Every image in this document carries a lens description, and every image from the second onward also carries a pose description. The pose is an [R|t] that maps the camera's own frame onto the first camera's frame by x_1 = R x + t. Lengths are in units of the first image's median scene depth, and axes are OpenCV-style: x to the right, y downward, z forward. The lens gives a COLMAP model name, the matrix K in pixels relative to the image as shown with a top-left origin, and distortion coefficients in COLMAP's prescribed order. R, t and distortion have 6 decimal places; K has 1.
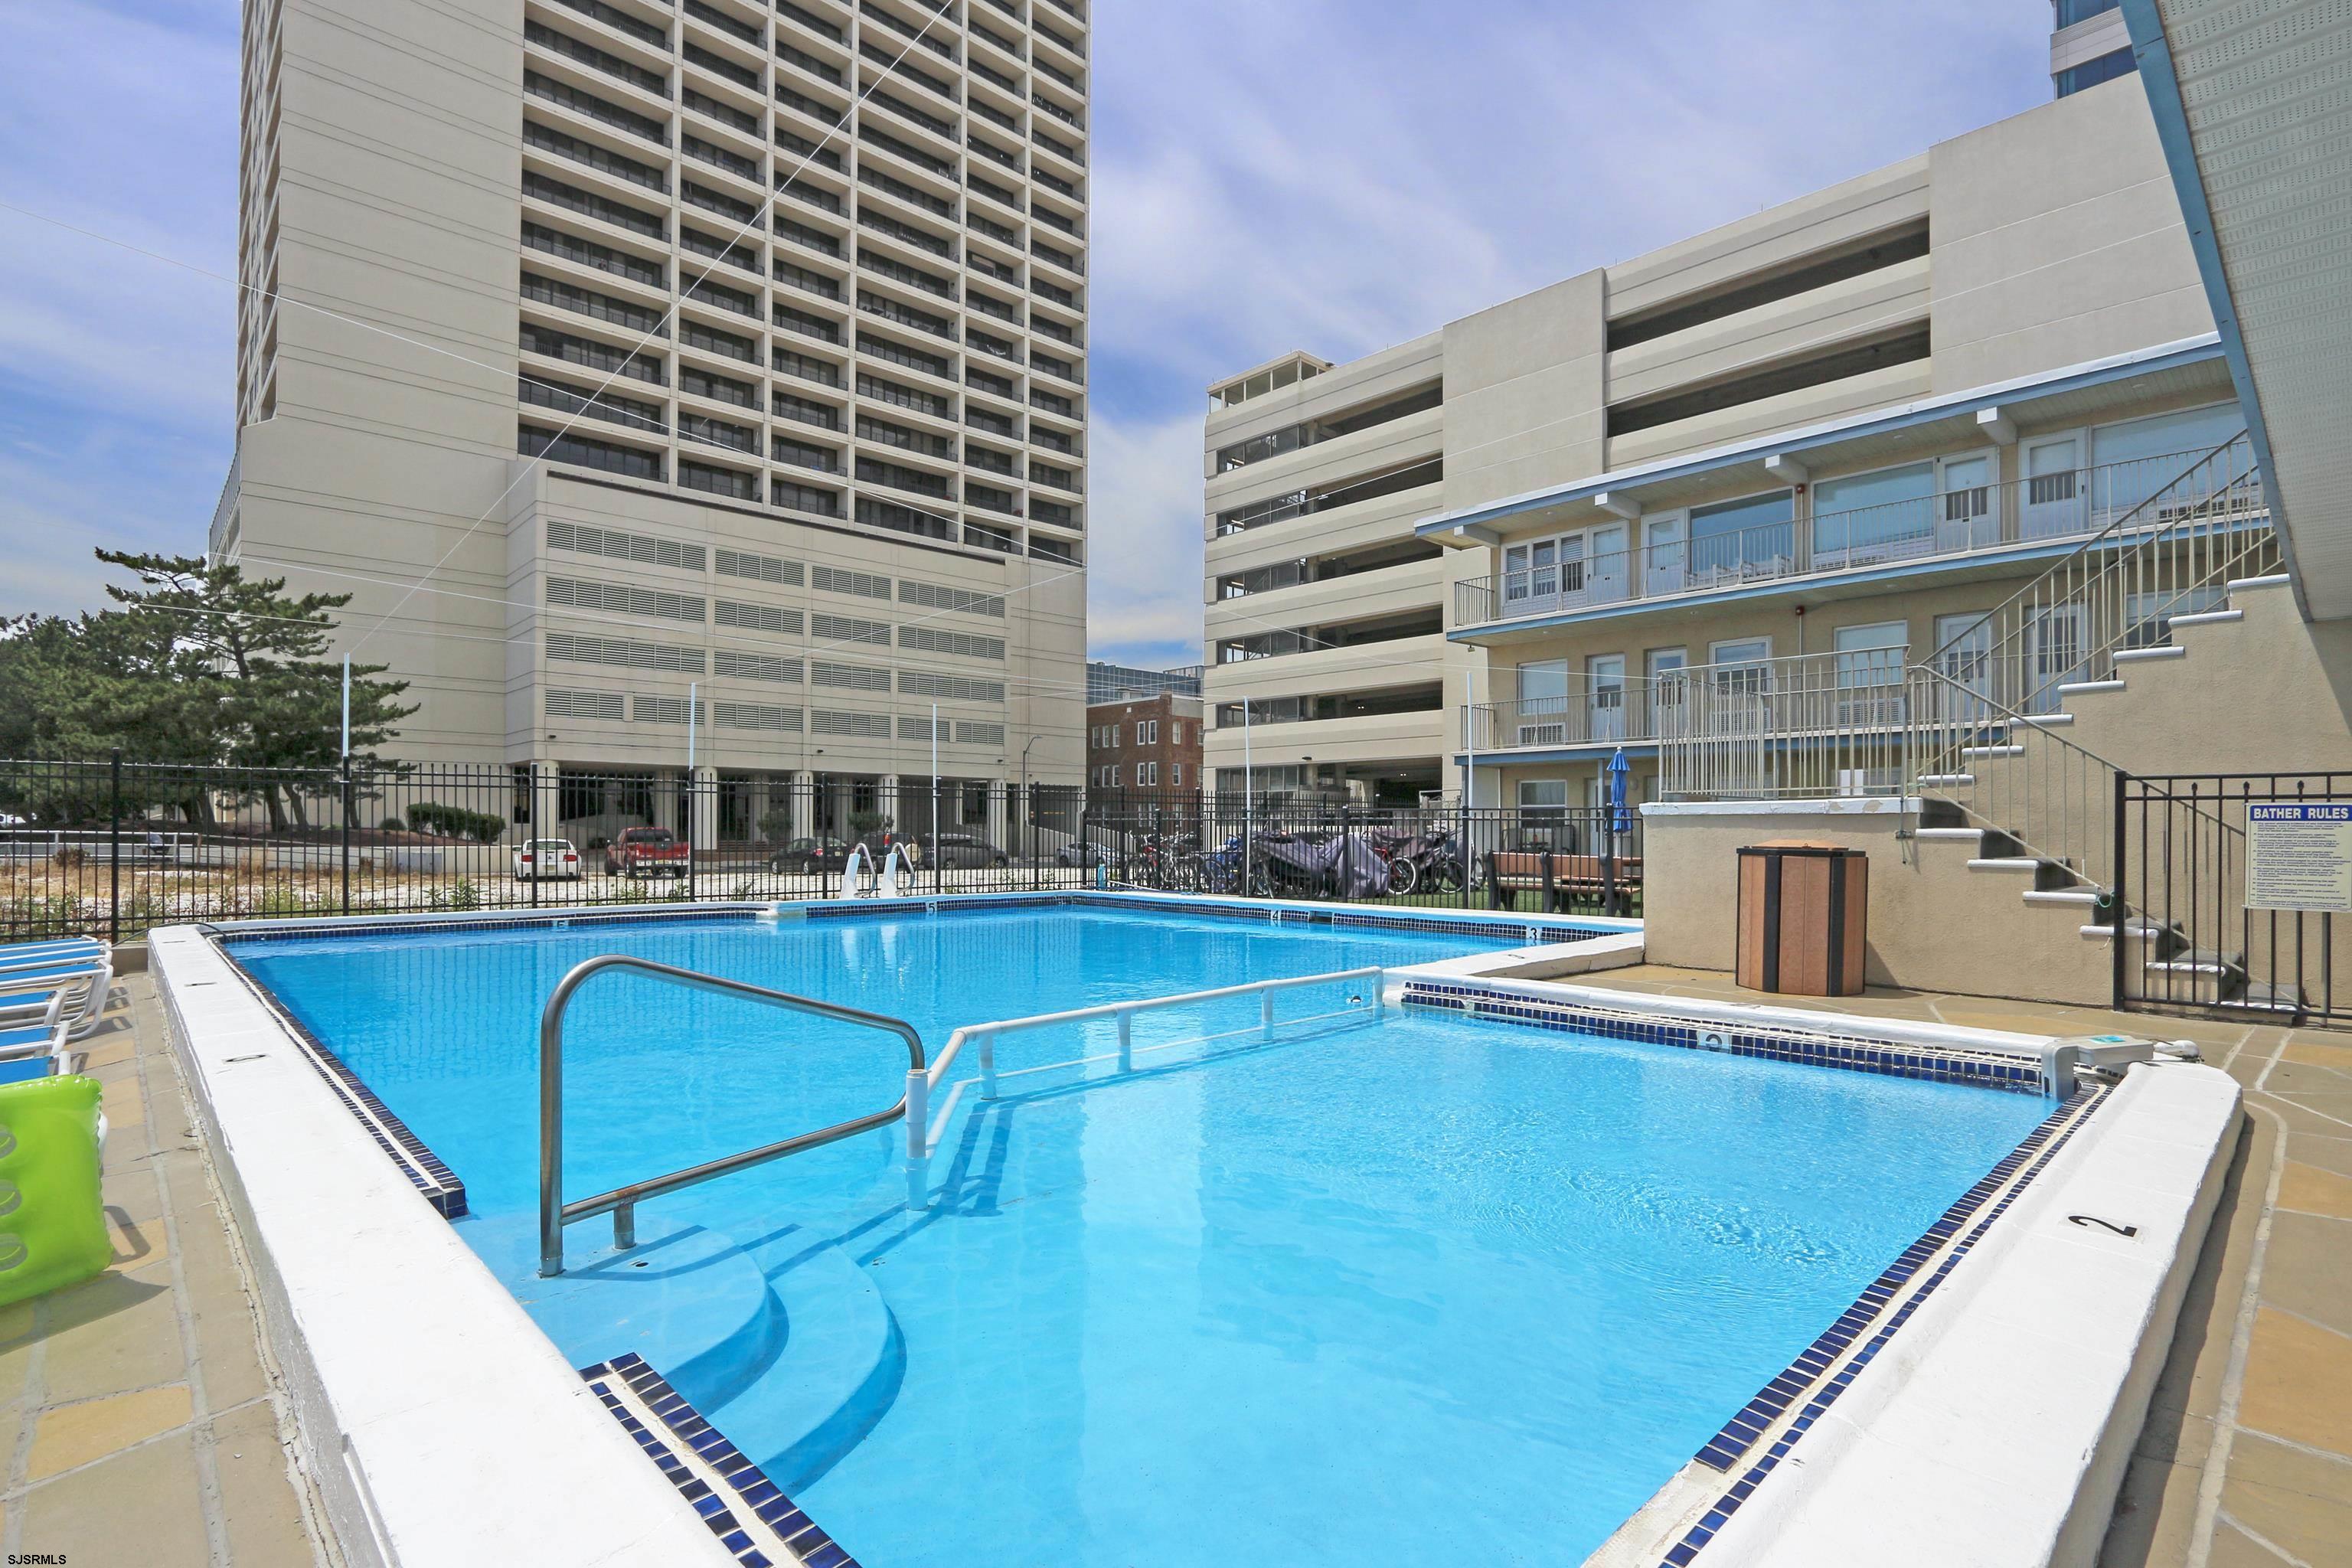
lens RADIAL K [[1119.8, 0, 1199.1], [0, 1119.8, 835.1], [0, 0, 1]] dist [-0.021316, 0.002764]
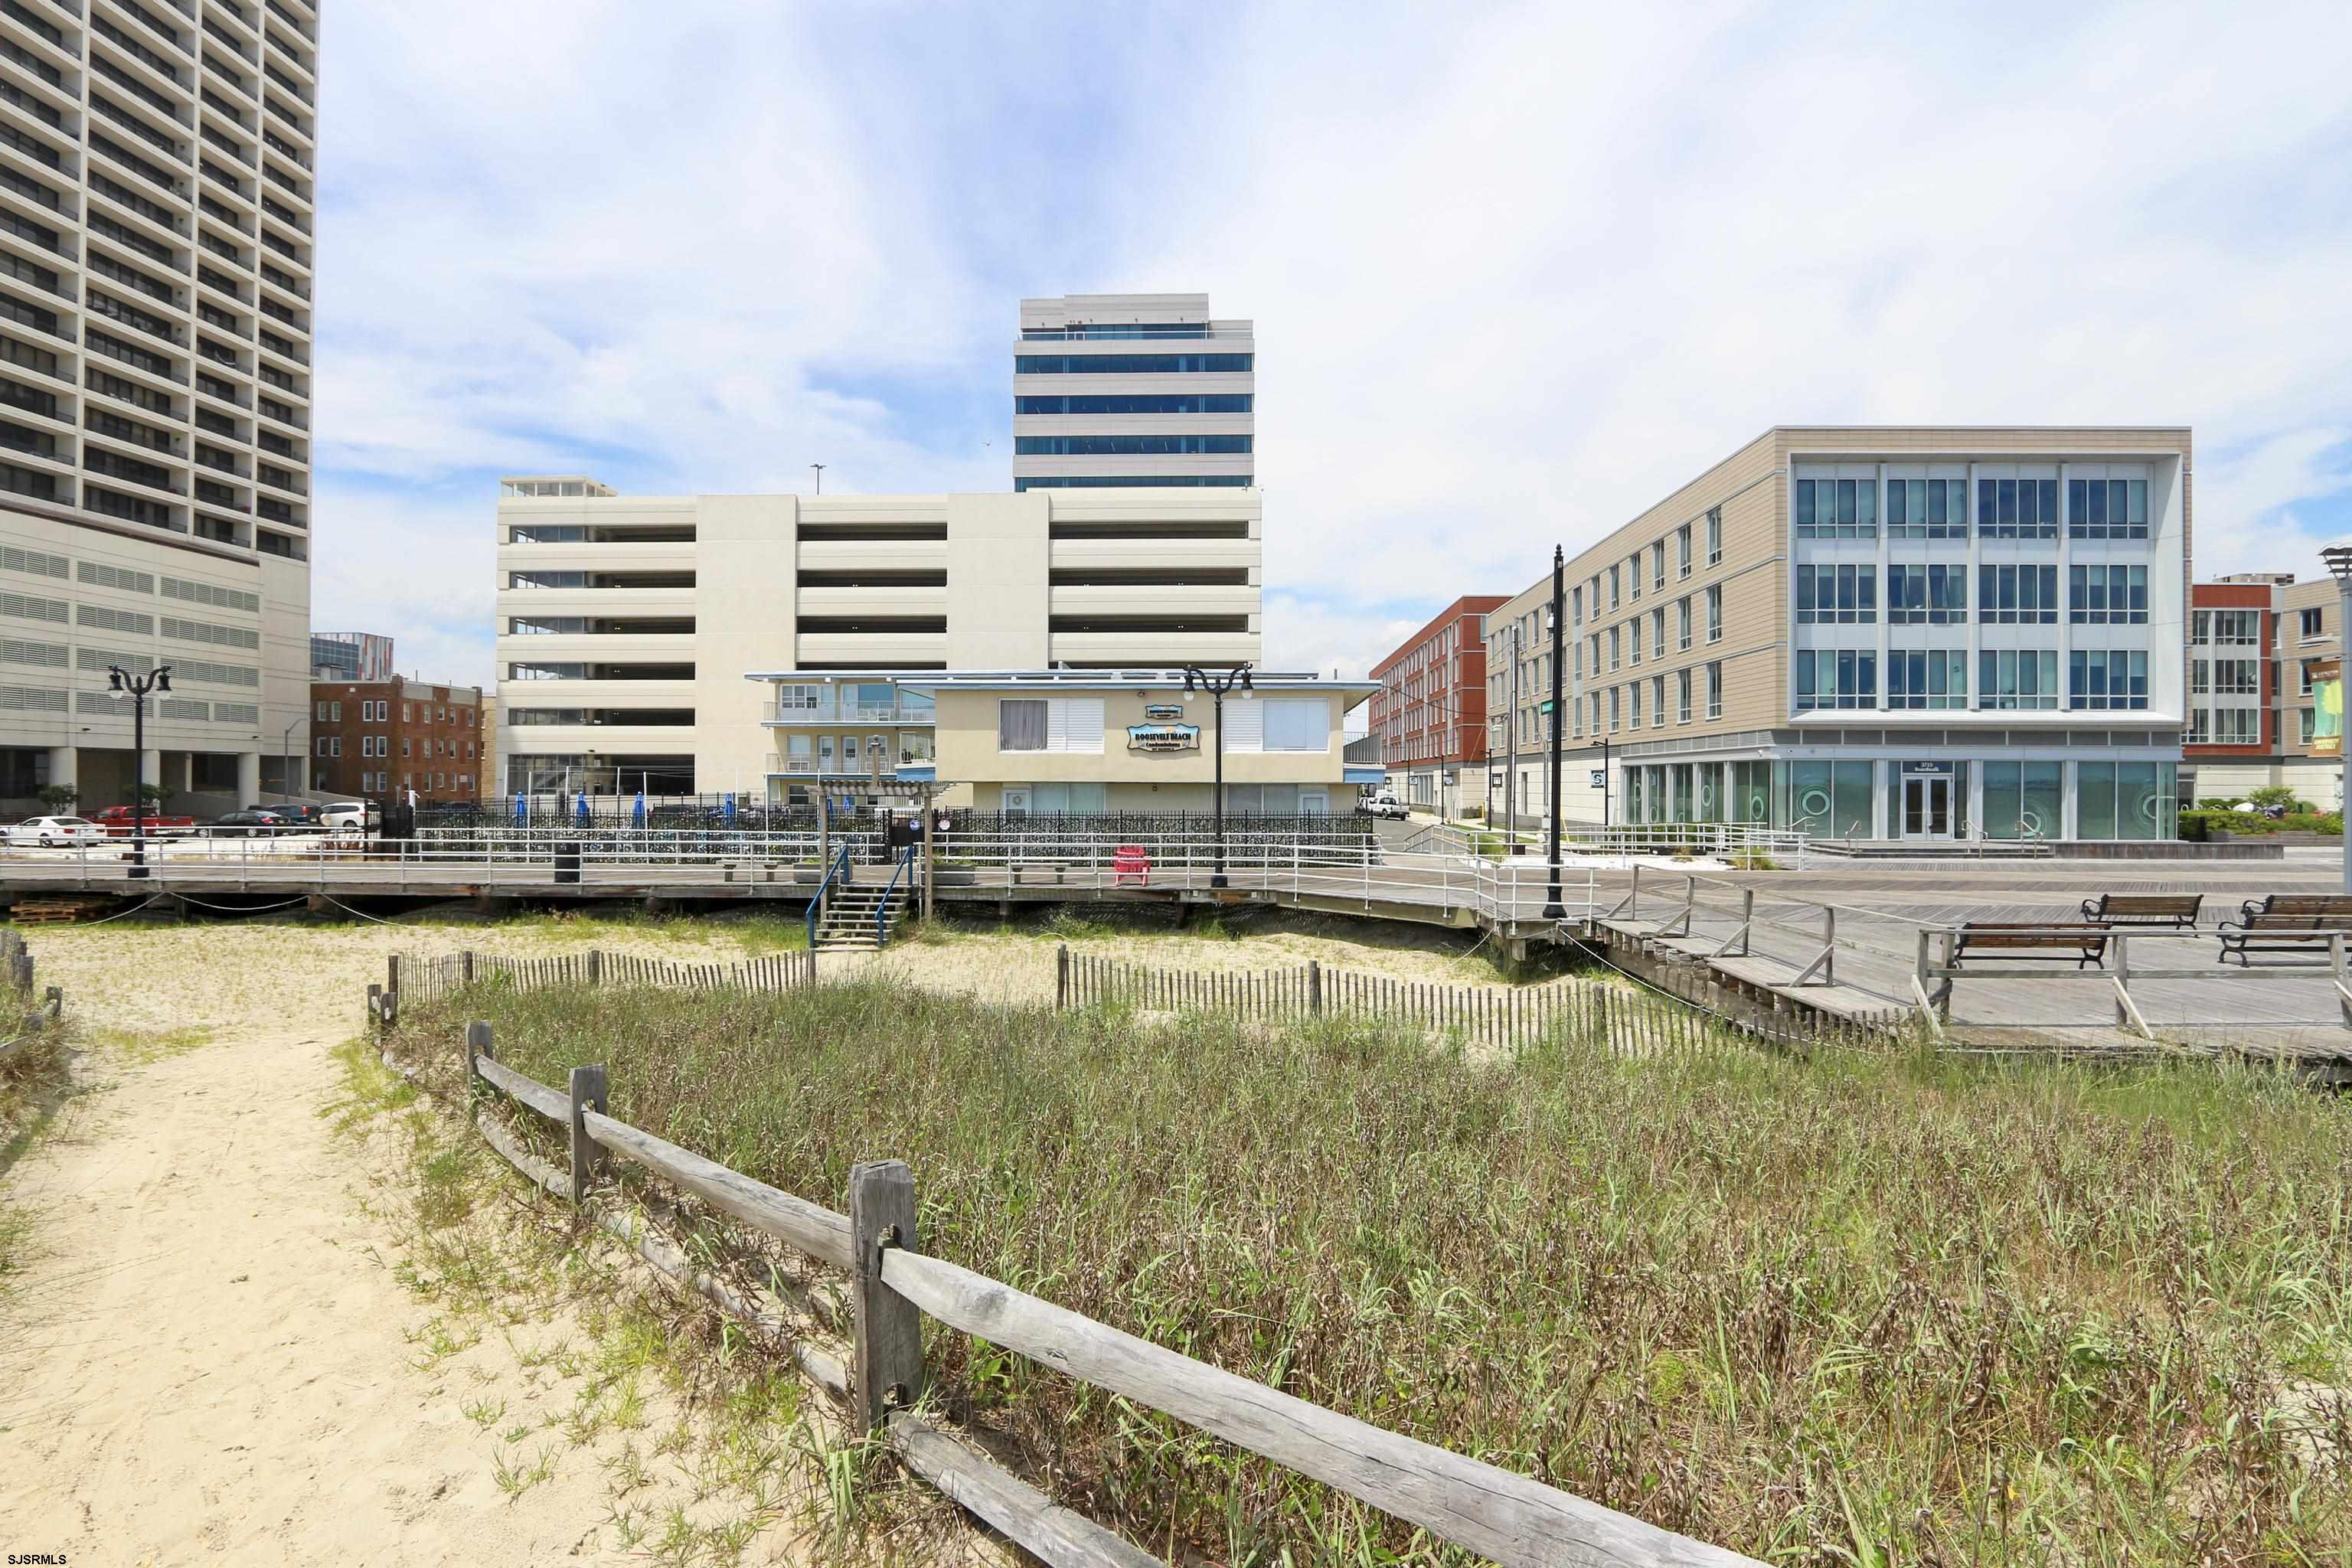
lens RADIAL K [[1119.8, 0, 1203.2], [0, 1119.8, 777.2], [0, 0, 1]] dist [-0.021316, 0.002764]
pose [[0.712306, 0.001012, 0.701868, -0.299243], [0.001593, 0.999994, -0.003058, -0.021860], [-0.701867, 0.003296, 0.712300, -0.522819]]
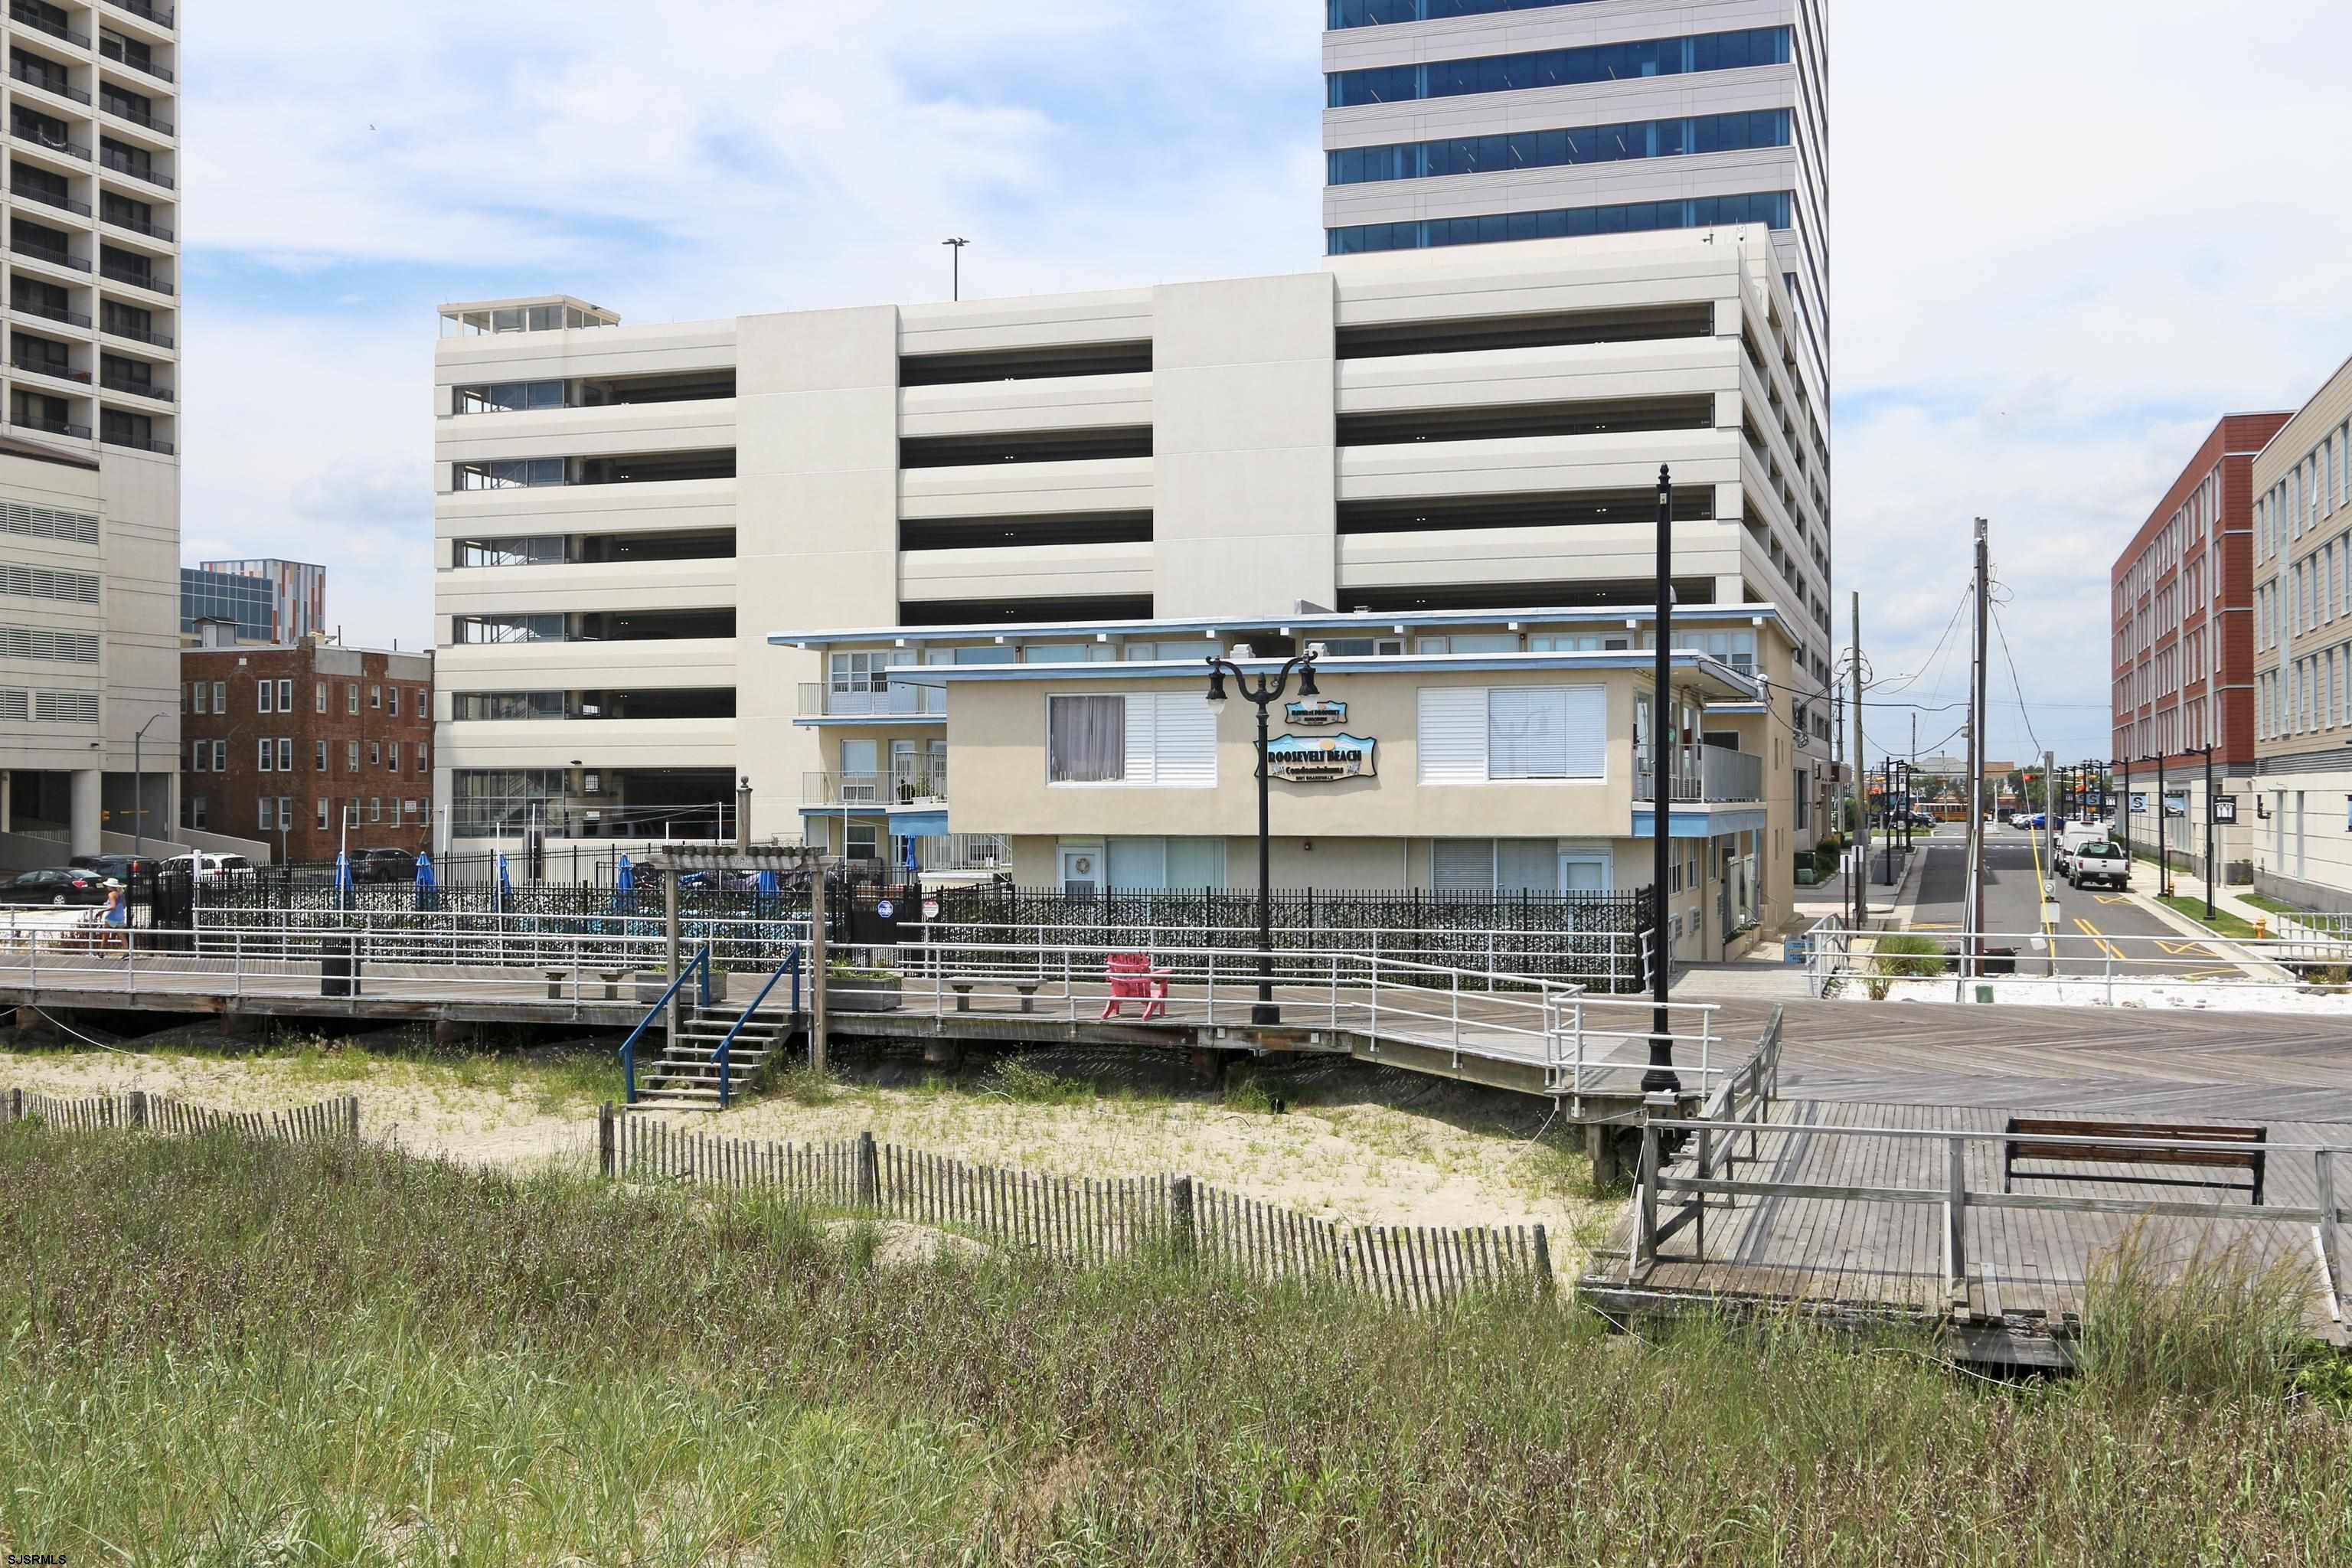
lens RADIAL K [[2291.4, 0, 1222.6], [0, 2291.4, 766.7], [0, 0, 1]] dist [0.002869, 0.000000]
pose [[0.880913, -0.001165, 0.473277, -0.252690], [0.006982, 0.999920, -0.010533, -0.034339], [-0.473227, 0.012583, 0.880851, -0.677677]]
